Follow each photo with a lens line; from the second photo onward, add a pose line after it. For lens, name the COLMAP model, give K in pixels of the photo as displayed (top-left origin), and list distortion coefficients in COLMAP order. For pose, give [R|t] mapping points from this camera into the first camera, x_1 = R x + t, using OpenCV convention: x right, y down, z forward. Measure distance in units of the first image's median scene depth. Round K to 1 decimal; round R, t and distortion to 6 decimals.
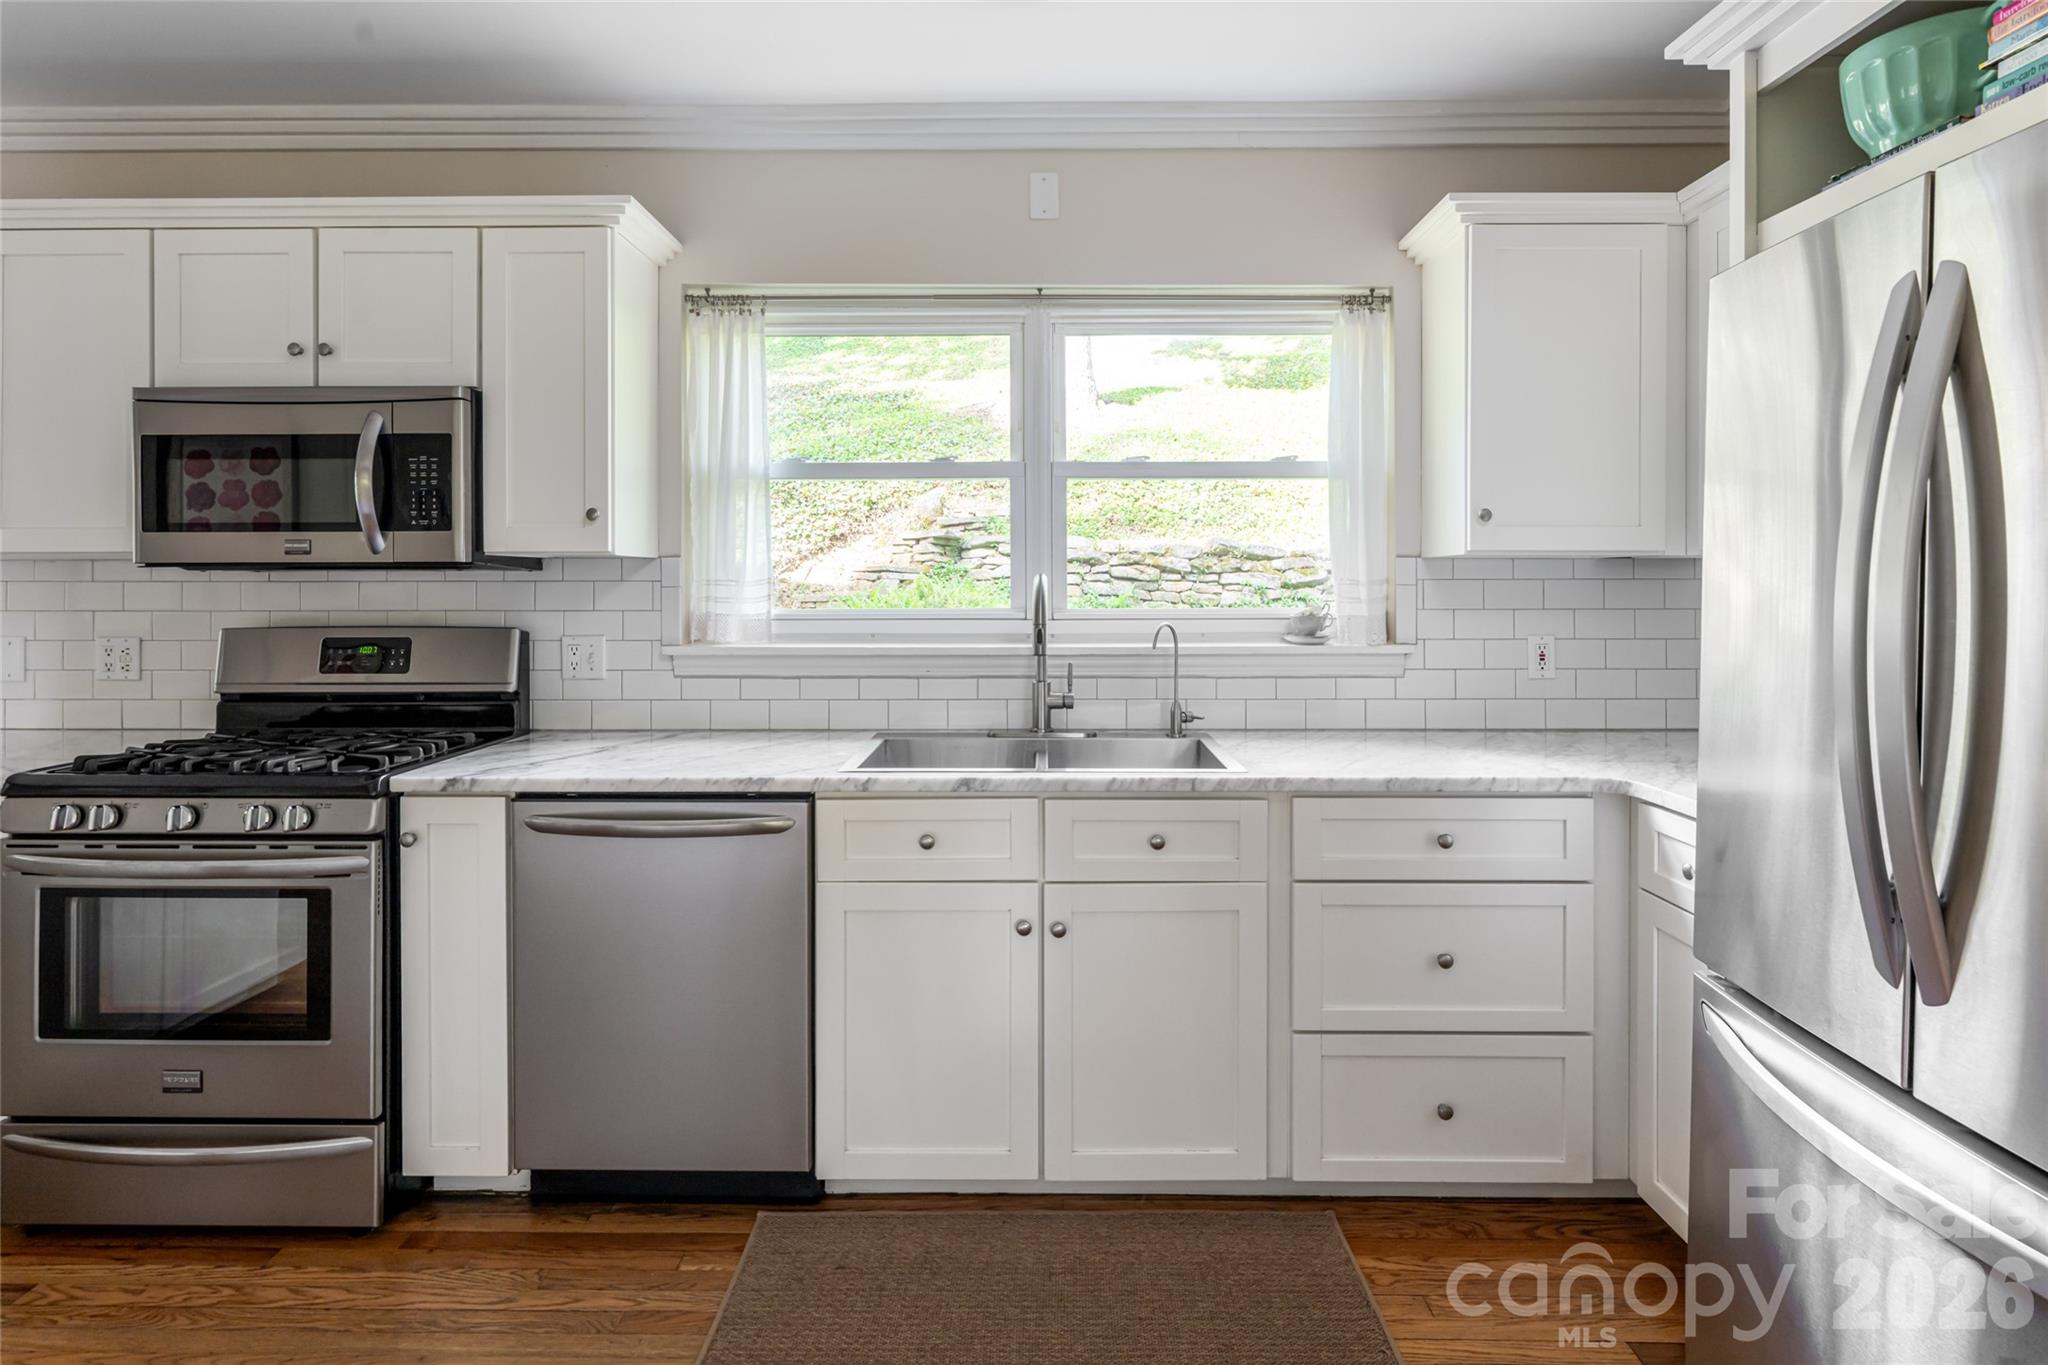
lens RADIAL K [[1086.6, 0, 1018.3], [0, 1086.6, 585.3], [0, 0, 1]] dist [0.003486, -0.001274]
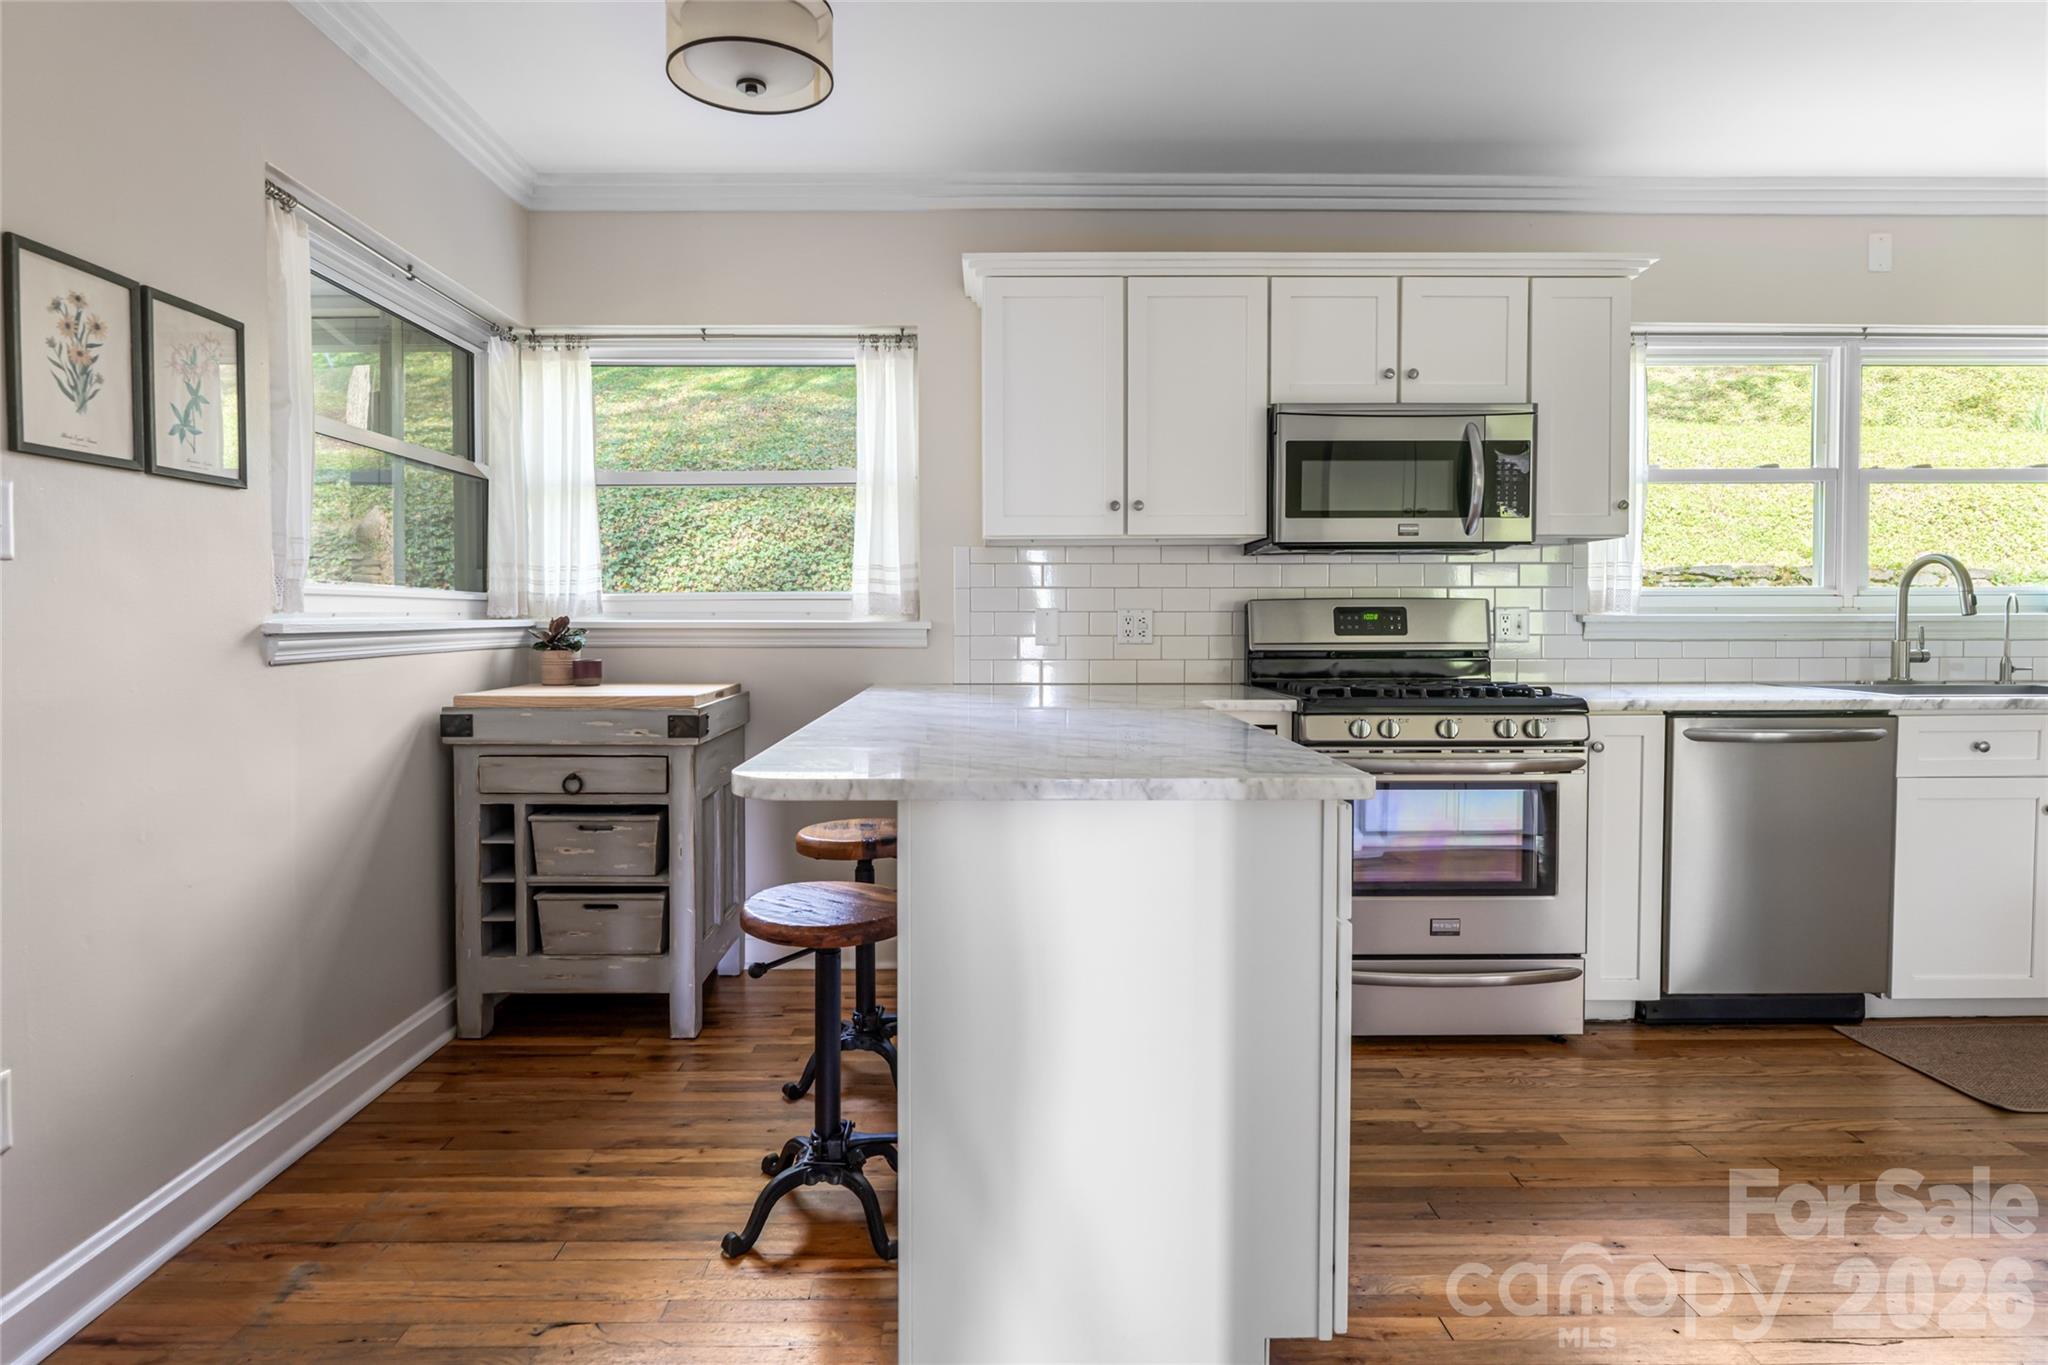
lens RADIAL K [[1086.6, 0, 1003.1], [0, 1086.6, 654.3], [0, 0, 1]] dist [0.003486, -0.001274]
pose [[0.999653, -0.001333, 0.026290, -1.059117], [0.000616, 0.999627, 0.027288, 0.068751], [-0.026317, -0.027263, 0.999282, -0.238683]]
